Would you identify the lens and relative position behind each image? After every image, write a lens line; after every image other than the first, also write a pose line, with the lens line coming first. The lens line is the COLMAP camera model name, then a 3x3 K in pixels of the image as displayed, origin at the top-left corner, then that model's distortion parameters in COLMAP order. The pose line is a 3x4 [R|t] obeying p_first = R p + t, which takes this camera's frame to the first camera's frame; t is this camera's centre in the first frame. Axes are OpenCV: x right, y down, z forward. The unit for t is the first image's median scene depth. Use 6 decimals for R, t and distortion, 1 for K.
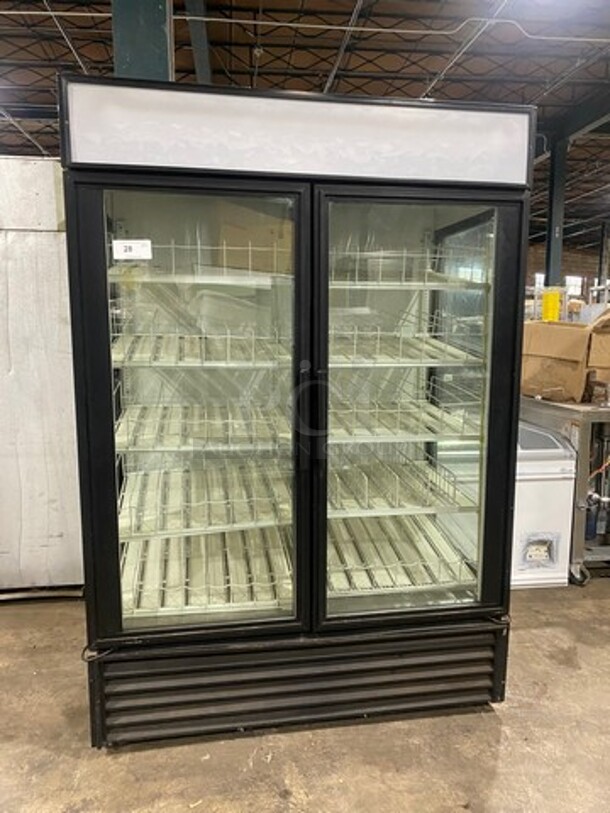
lens RADIAL K [[612.6, 0, 308.1], [0, 612.6, 411.2], [0, 0, 1]] dist [0.015723, 0.001801]
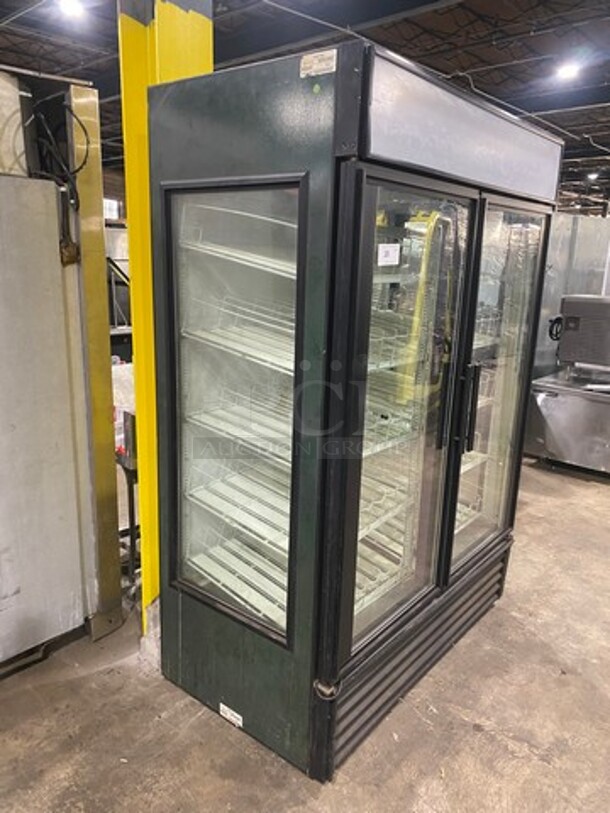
lens RADIAL K [[606.8, 0, 305.0], [0, 606.8, 406.5], [0, 0, 1]] dist [0.007007, 0.002664]
pose [[0.758934, -0.134941, 0.637033, -0.873631], [0.058938, 0.988512, 0.139178, -0.154681], [-0.648495, -0.068082, 0.758168, 0.345099]]
